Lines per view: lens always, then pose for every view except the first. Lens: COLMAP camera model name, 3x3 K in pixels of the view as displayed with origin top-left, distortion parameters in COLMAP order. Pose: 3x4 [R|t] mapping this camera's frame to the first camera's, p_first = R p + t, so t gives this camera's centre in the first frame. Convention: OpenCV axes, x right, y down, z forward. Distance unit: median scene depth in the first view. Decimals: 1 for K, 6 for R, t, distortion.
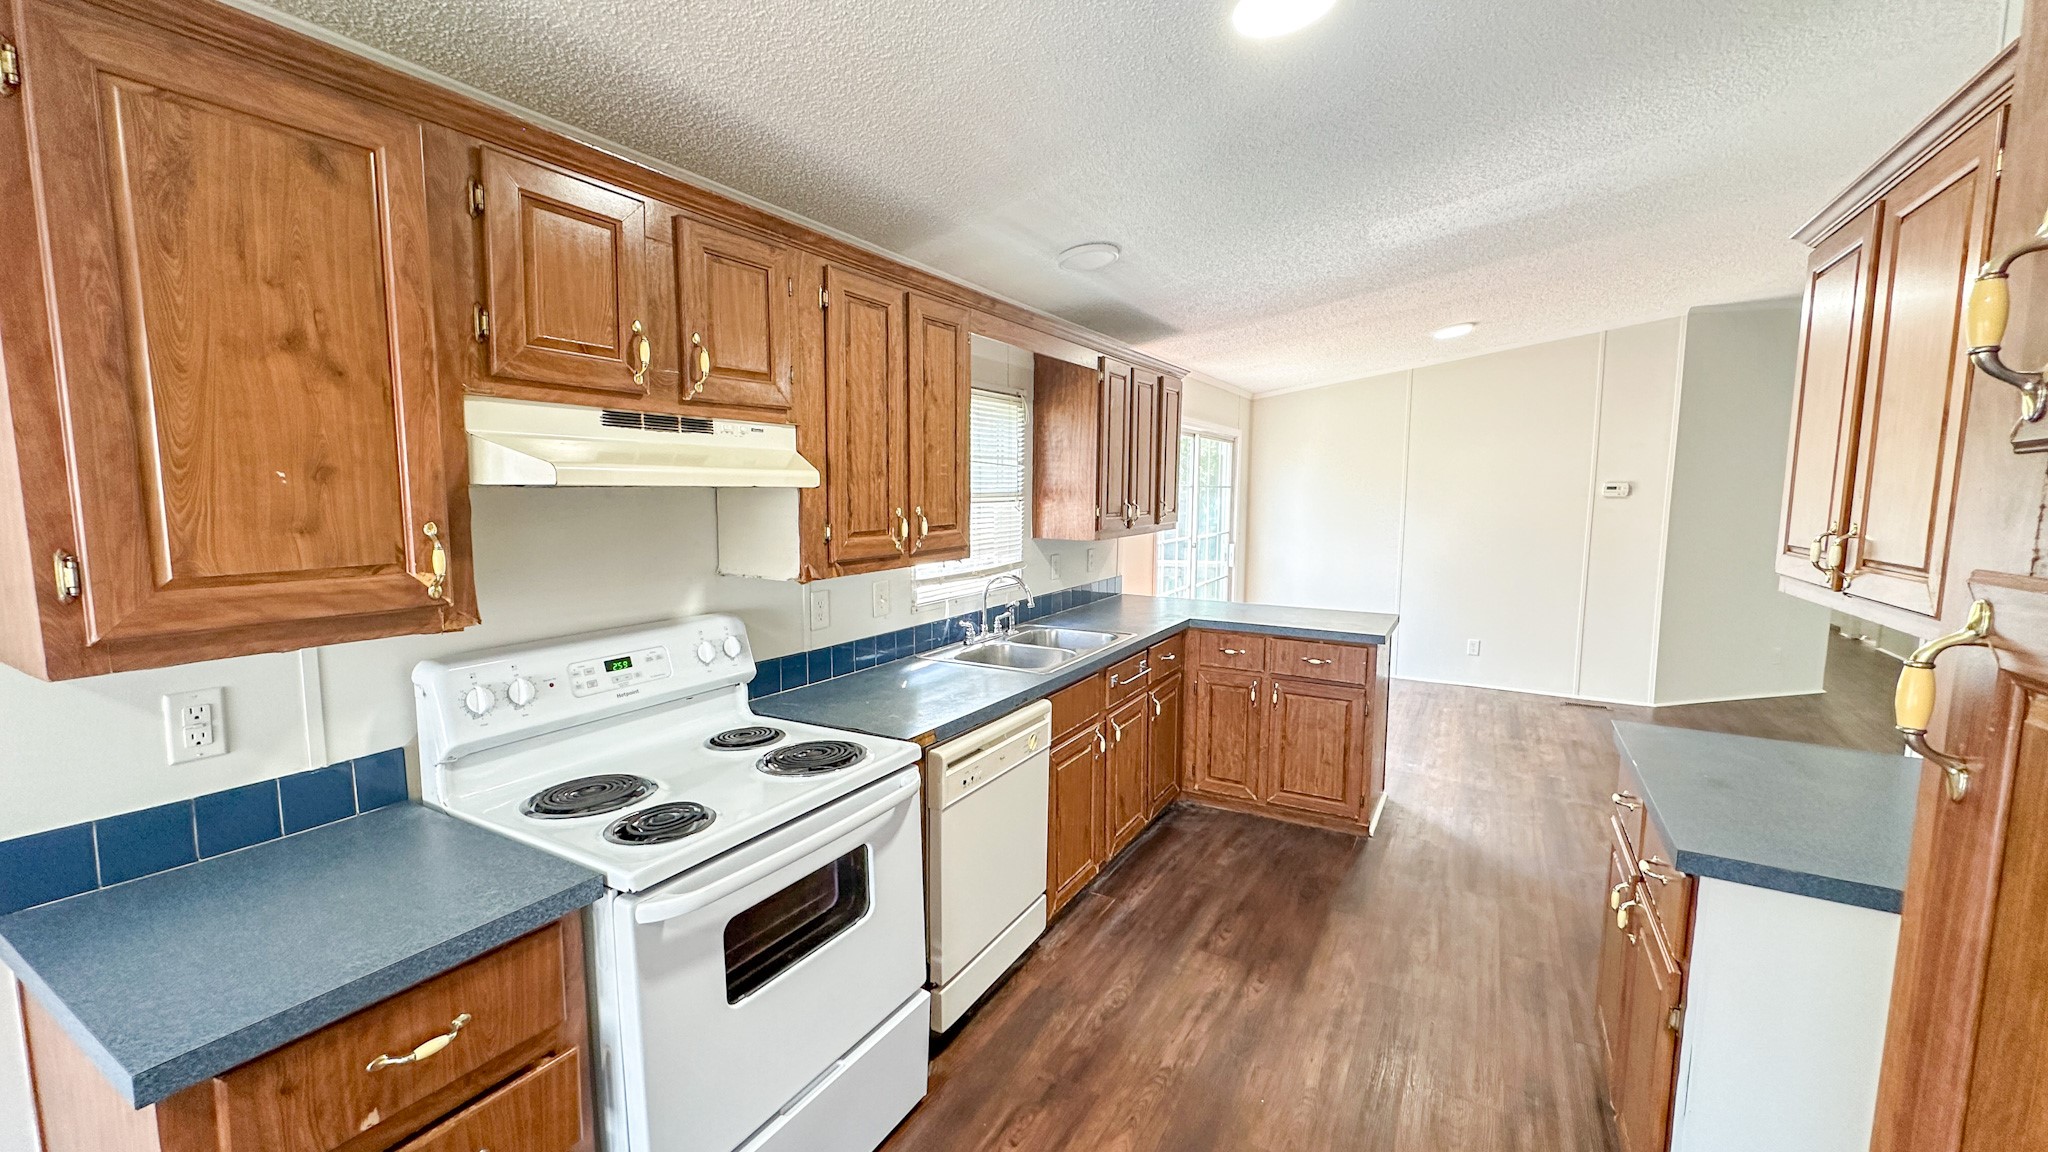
lens RADIAL K [[814.9, 0, 1024.6], [0, 814.9, 571.6], [0, 0, 1]] dist [-0.000387, 0.000165]
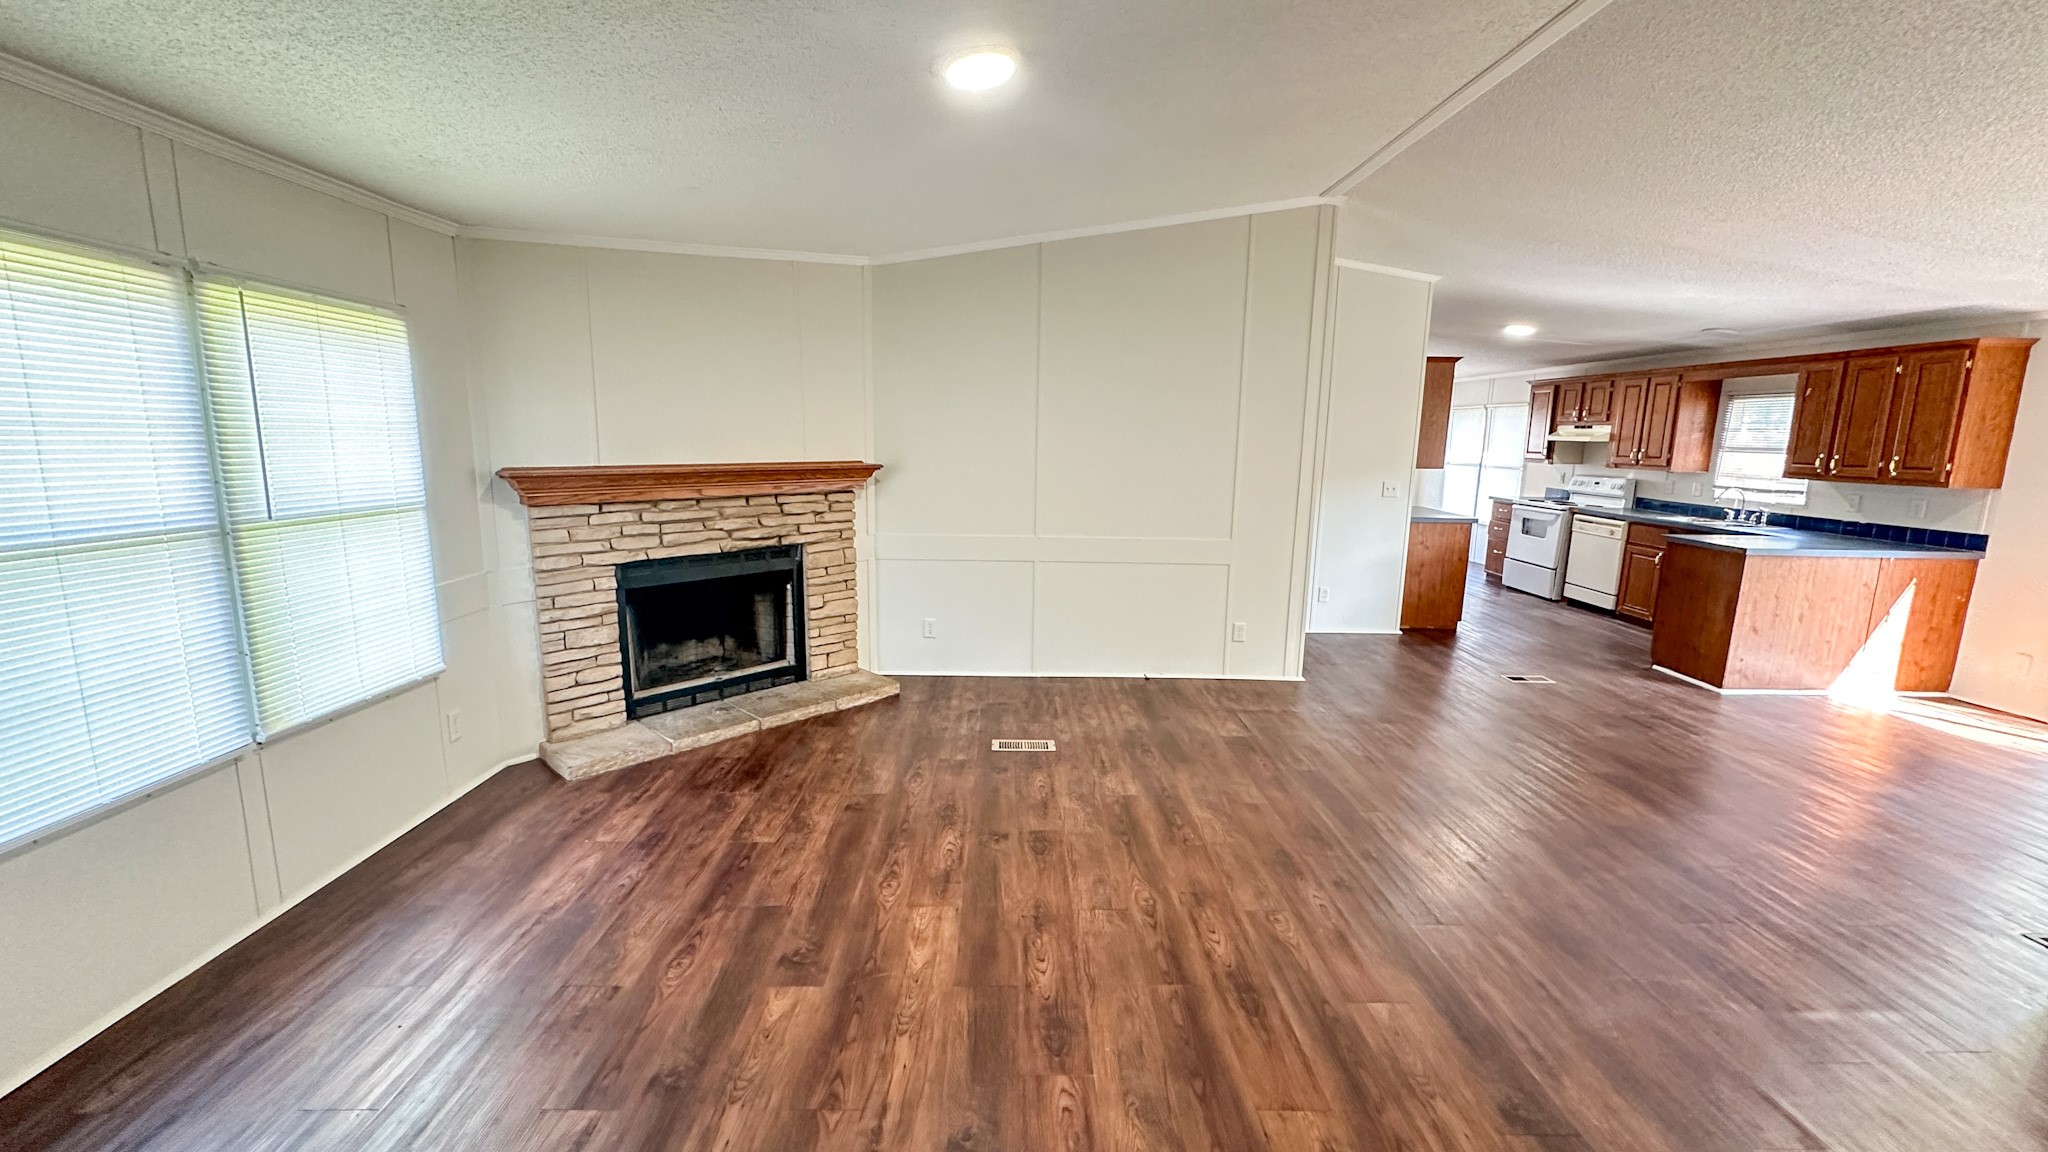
lens RADIAL K [[814.9, 0, 1024.6], [0, 814.9, 571.6], [0, 0, 1]] dist [-0.000387, 0.000165]
pose [[-0.859740, 0.064330, -0.506664, 4.093561], [-0.079886, 0.962887, 0.257811, -0.289438], [0.504446, 0.262126, -0.822694, 2.984181]]
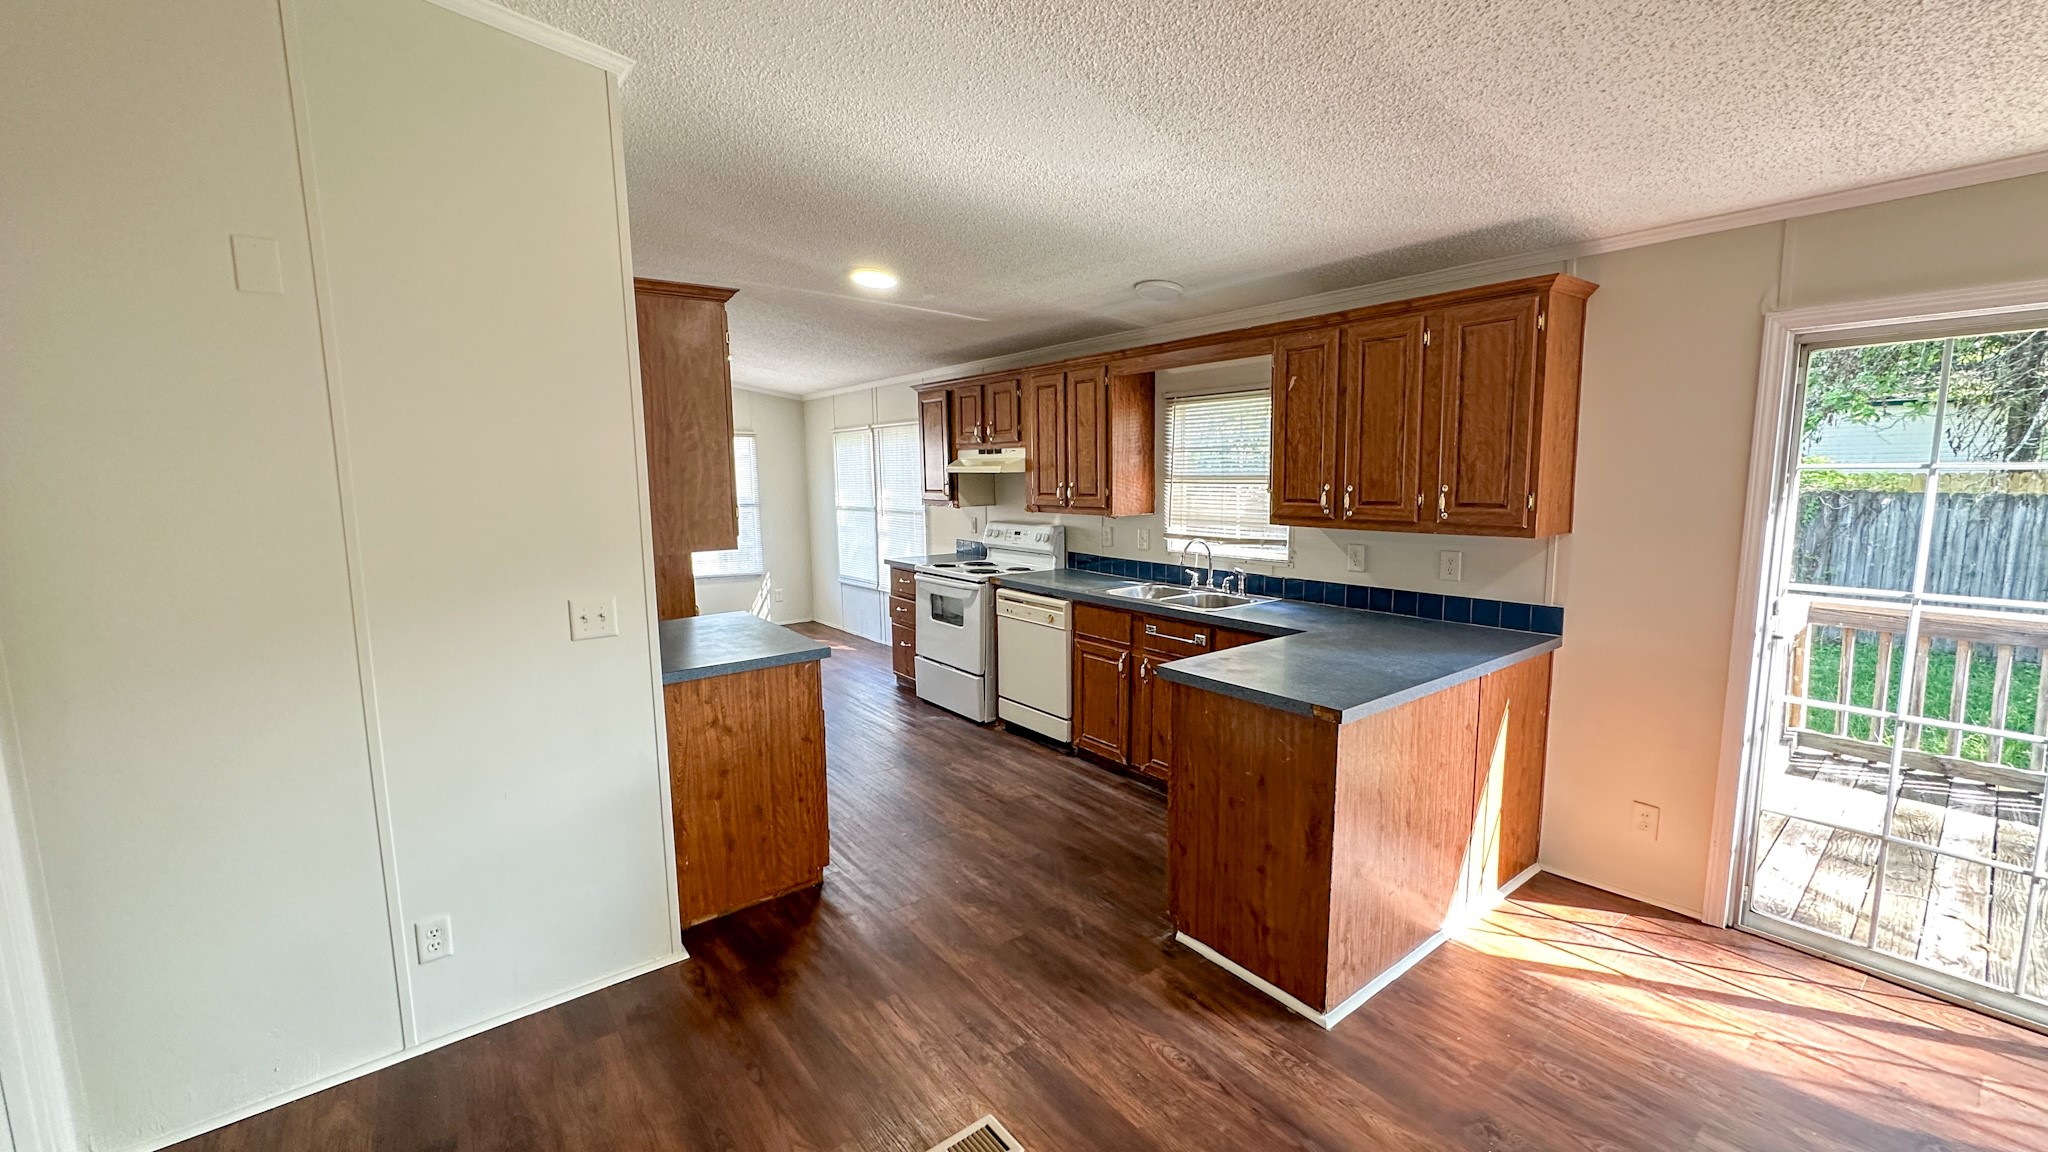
lens RADIAL K [[814.9, 0, 1024.6], [0, 814.9, 571.6], [0, 0, 1]] dist [-0.000387, 0.000165]
pose [[-0.385953, 0.115198, -0.915298, 2.068302], [-0.088807, 0.982925, 0.161156, -0.212739], [0.918234, 0.143483, -0.369133, 2.018674]]
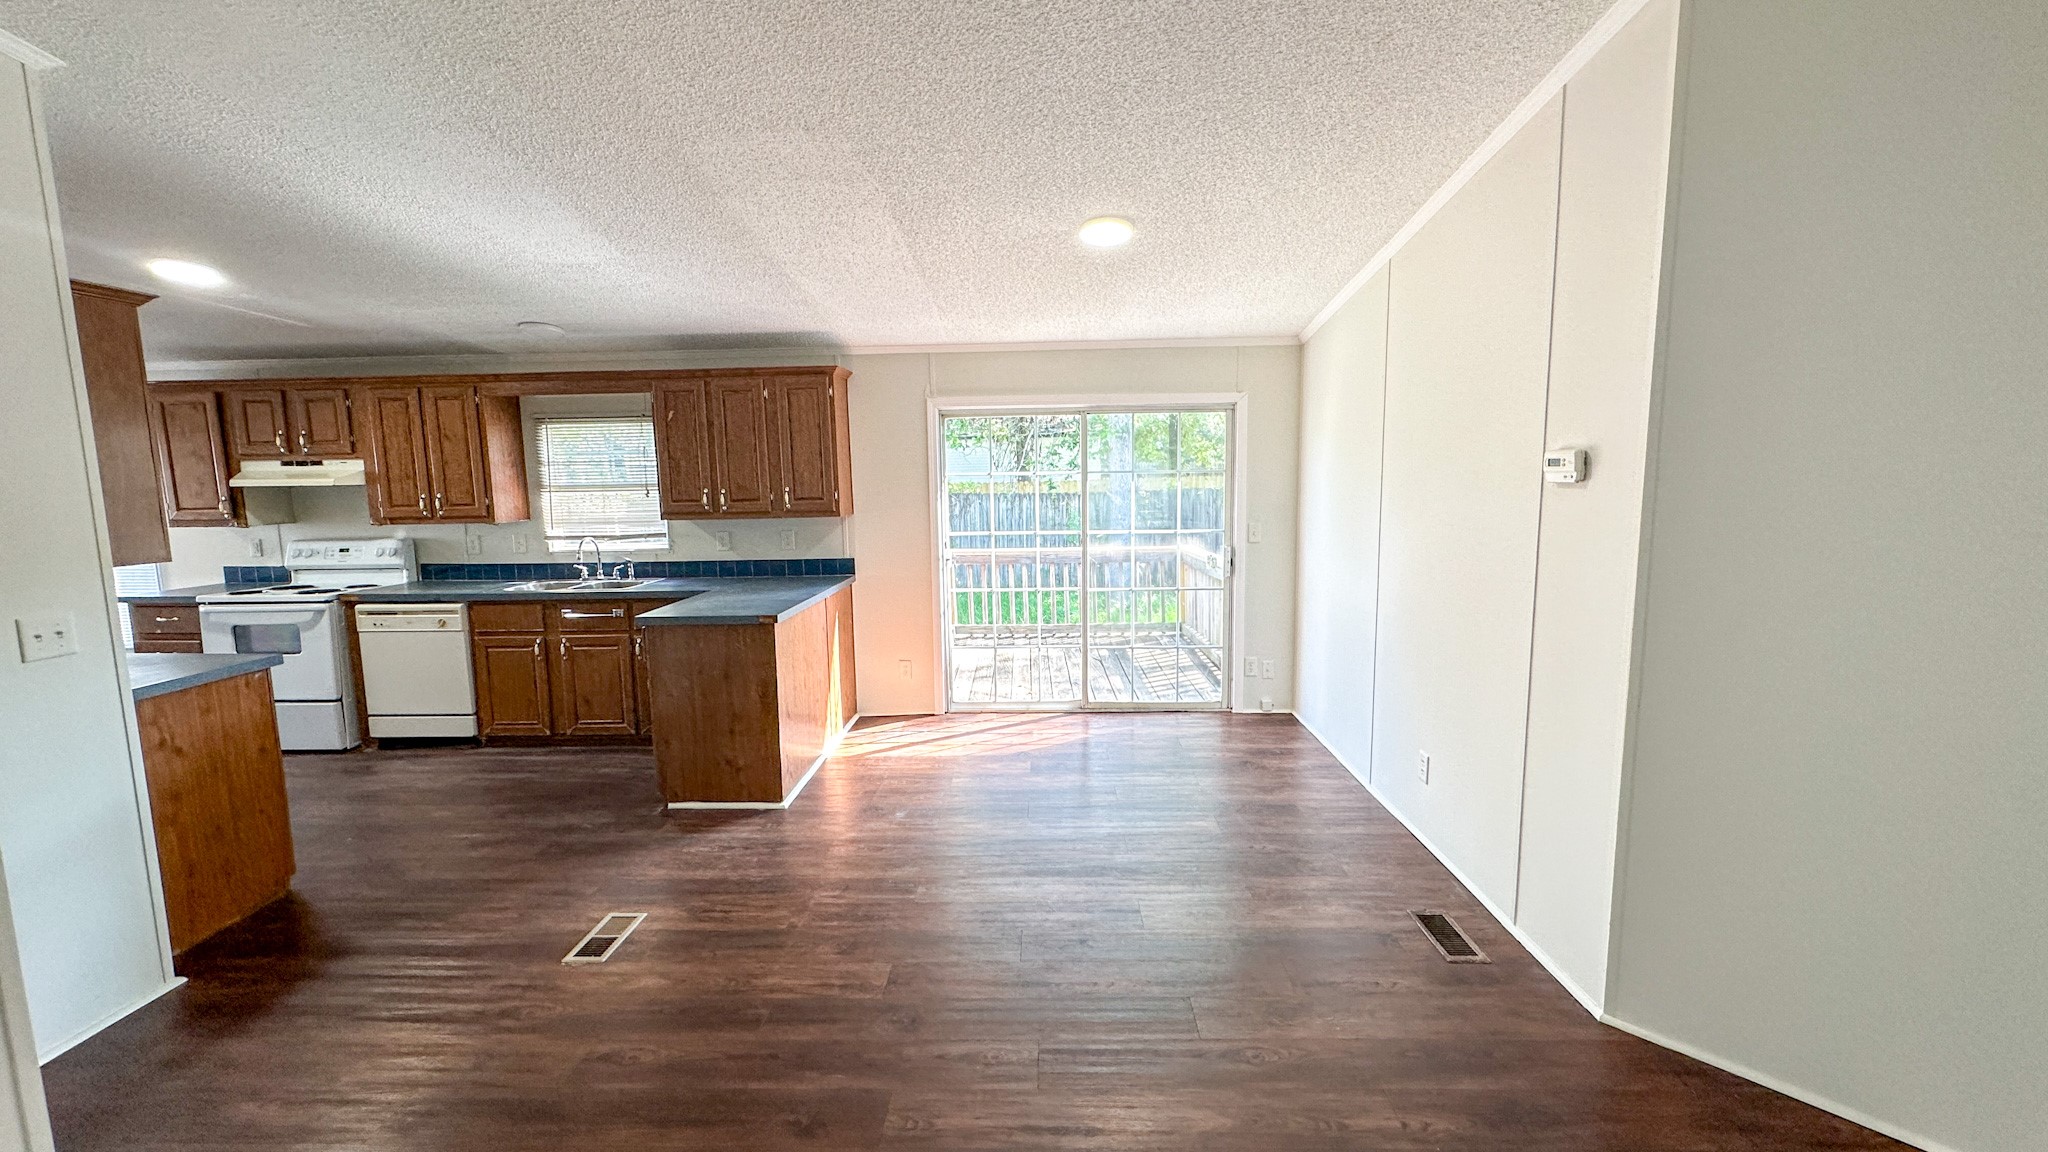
lens RADIAL K [[814.9, 0, 1024.6], [0, 814.9, 571.6], [0, 0, 1]] dist [-0.000387, 0.000165]
pose [[0.464723, 0.092557, -0.880605, 2.834720], [-0.074758, 0.995072, 0.065136, -0.156702], [0.882295, 0.035562, 0.469352, 1.652862]]
